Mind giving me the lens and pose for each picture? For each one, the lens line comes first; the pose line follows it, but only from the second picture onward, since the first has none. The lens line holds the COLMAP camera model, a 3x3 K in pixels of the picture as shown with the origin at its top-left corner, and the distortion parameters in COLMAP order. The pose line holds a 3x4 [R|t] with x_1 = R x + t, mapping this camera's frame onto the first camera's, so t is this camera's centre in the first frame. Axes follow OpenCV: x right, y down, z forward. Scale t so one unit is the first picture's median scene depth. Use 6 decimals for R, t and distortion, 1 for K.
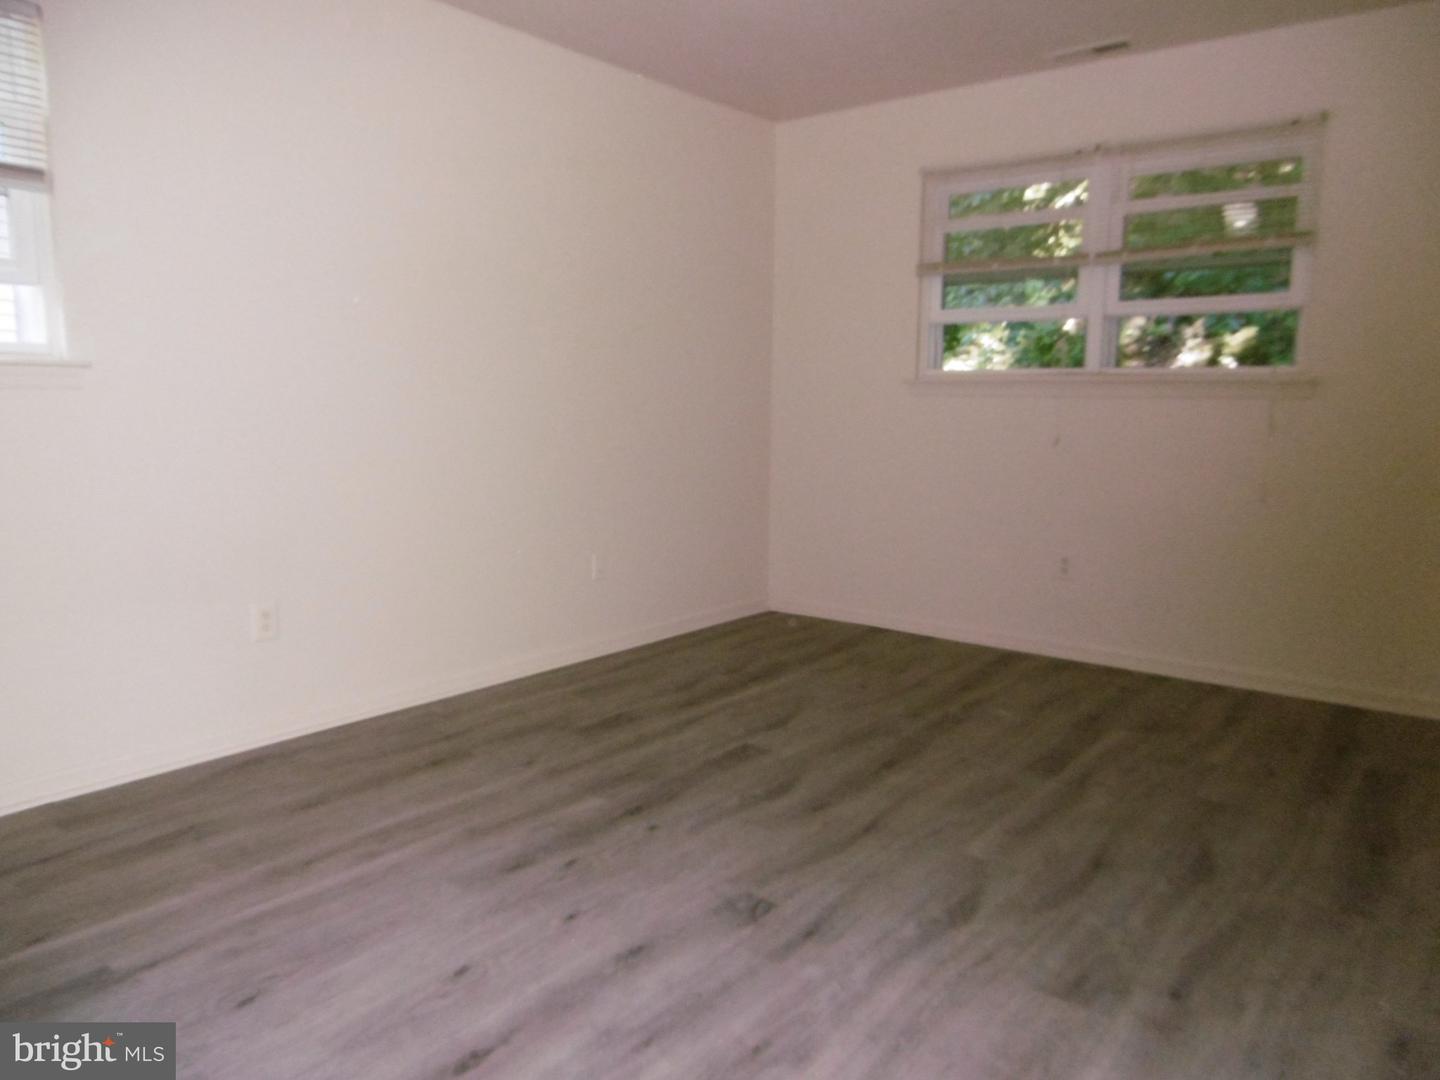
lens RADIAL K [[1019.7, 0, 726.8], [0, 1019.7, 546.7], [0, 0, 1]] dist [-0.012238, 0.013779]
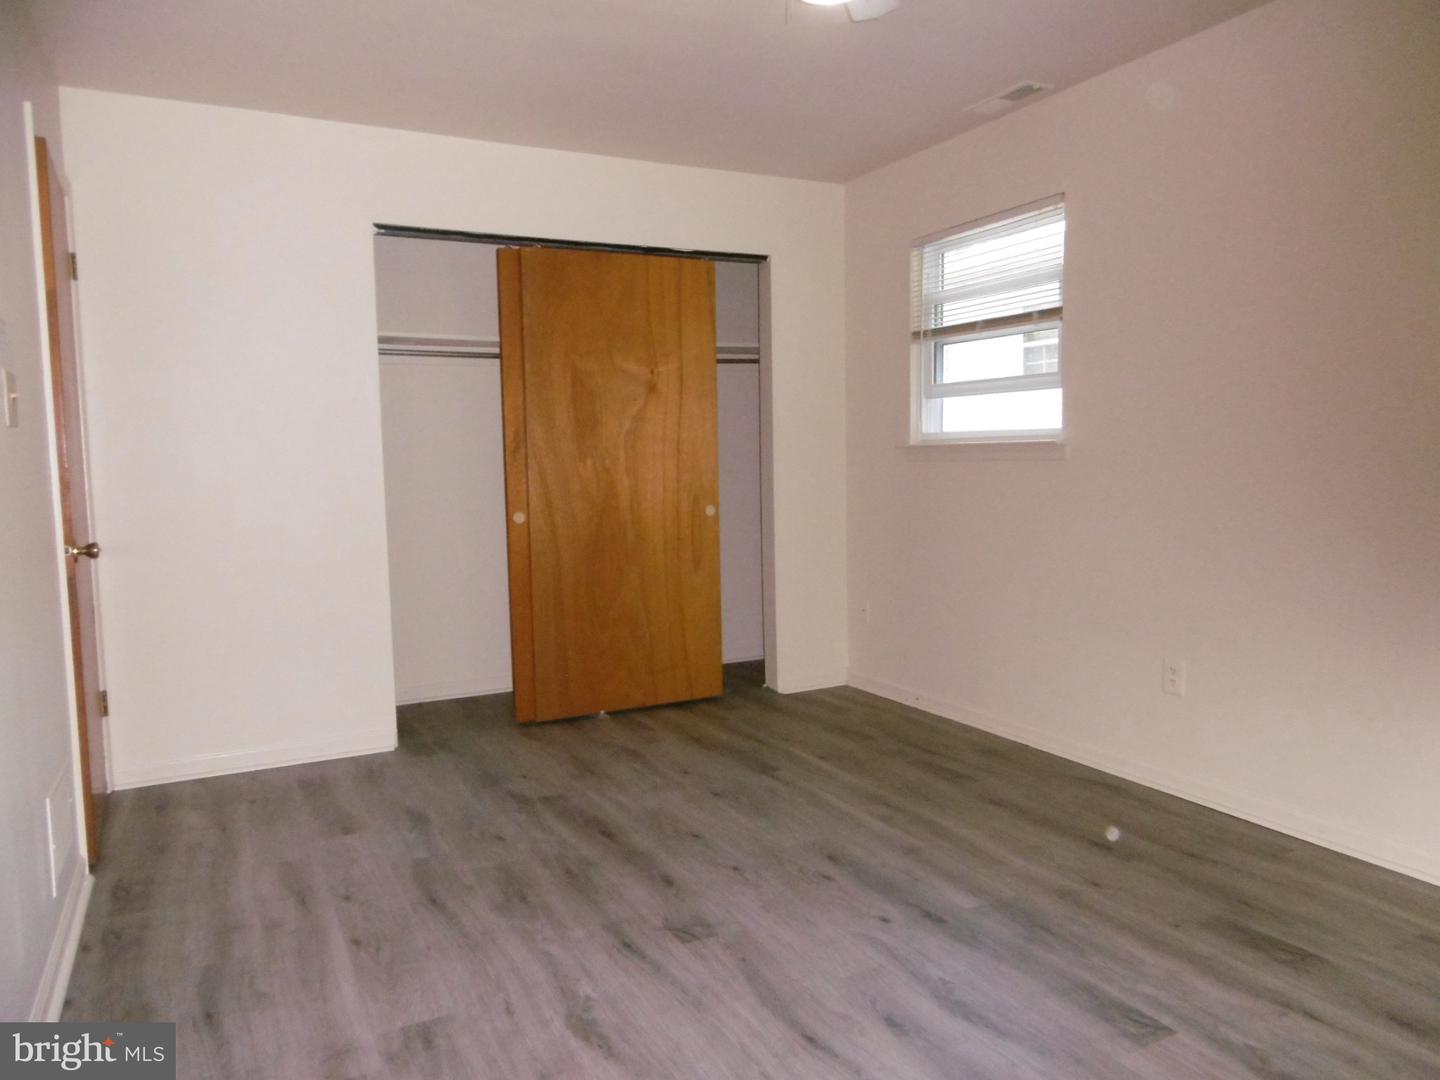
lens RADIAL K [[1019.7, 0, 728.1], [0, 1019.7, 539.1], [0, 0, 1]] dist [-0.012238, 0.013779]
pose [[-0.416924, 0.074362, -0.905895, 0.894169], [-0.115093, 0.984307, 0.133769, -0.202175], [0.901625, 0.160034, -0.401822, 1.287102]]
